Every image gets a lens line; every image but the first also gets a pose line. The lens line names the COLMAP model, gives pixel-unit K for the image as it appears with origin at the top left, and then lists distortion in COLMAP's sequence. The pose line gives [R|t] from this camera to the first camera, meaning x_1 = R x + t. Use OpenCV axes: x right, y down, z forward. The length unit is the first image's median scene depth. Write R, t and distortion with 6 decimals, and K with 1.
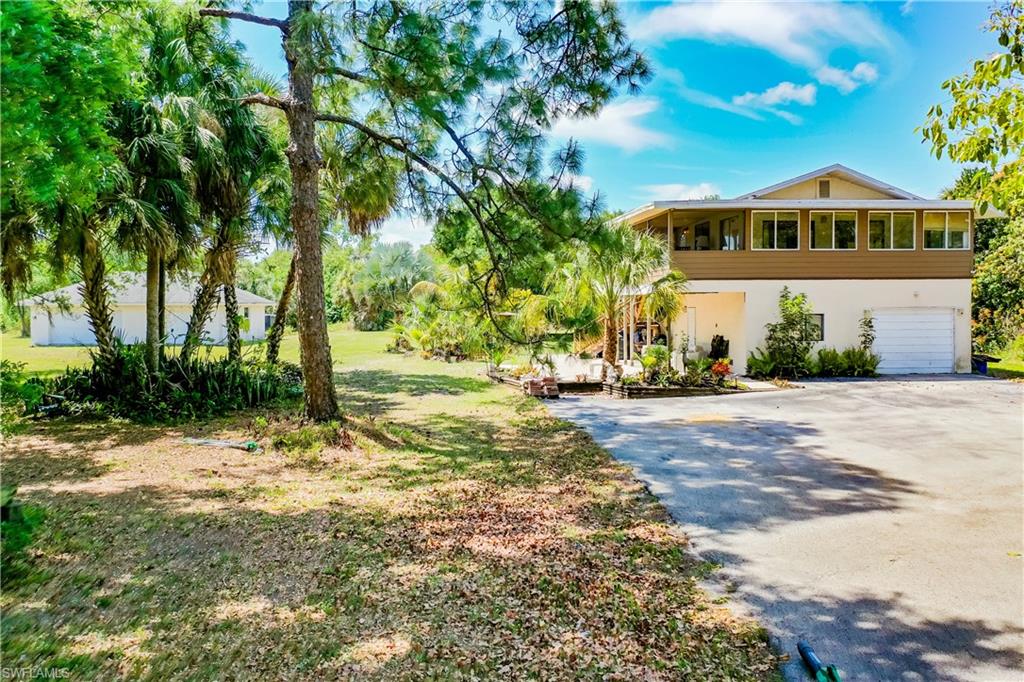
lens RADIAL K [[798.3, 0, 511.6], [0, 798.3, 324.5], [0, 0, 1]] dist [0.010457, 0.006292]
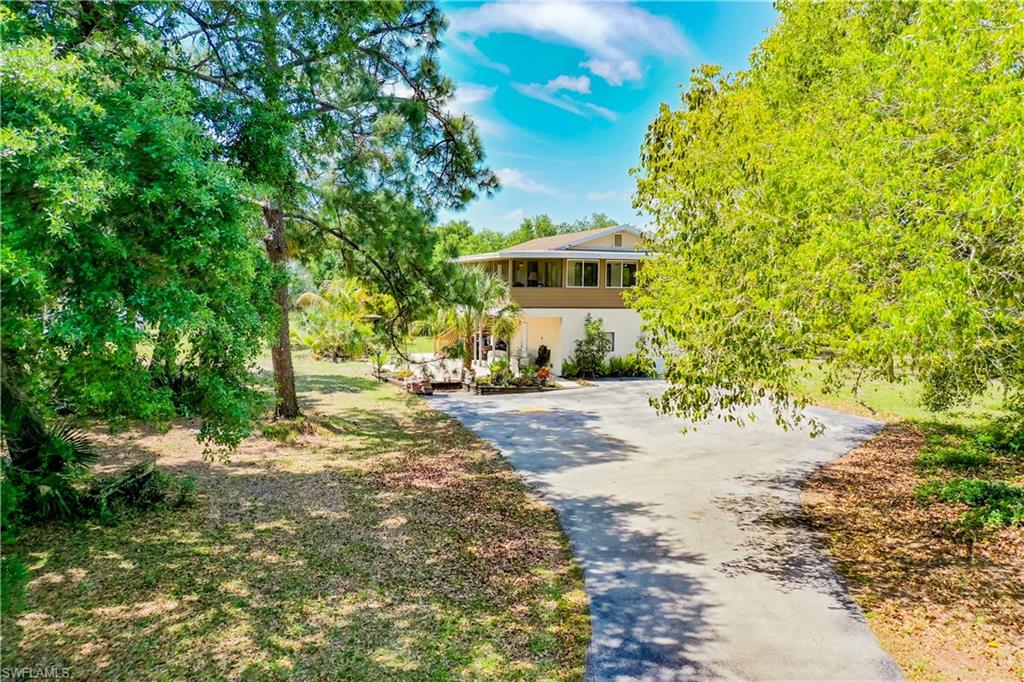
lens RADIAL K [[798.3, 0, 511.6], [0, 798.3, 324.5], [0, 0, 1]] dist [0.010457, 0.006292]
pose [[0.978528, 0.007510, 0.205977, -0.106206], [-0.013625, 0.999507, 0.028285, -0.082075], [-0.205663, -0.030484, 0.978148, -0.453737]]
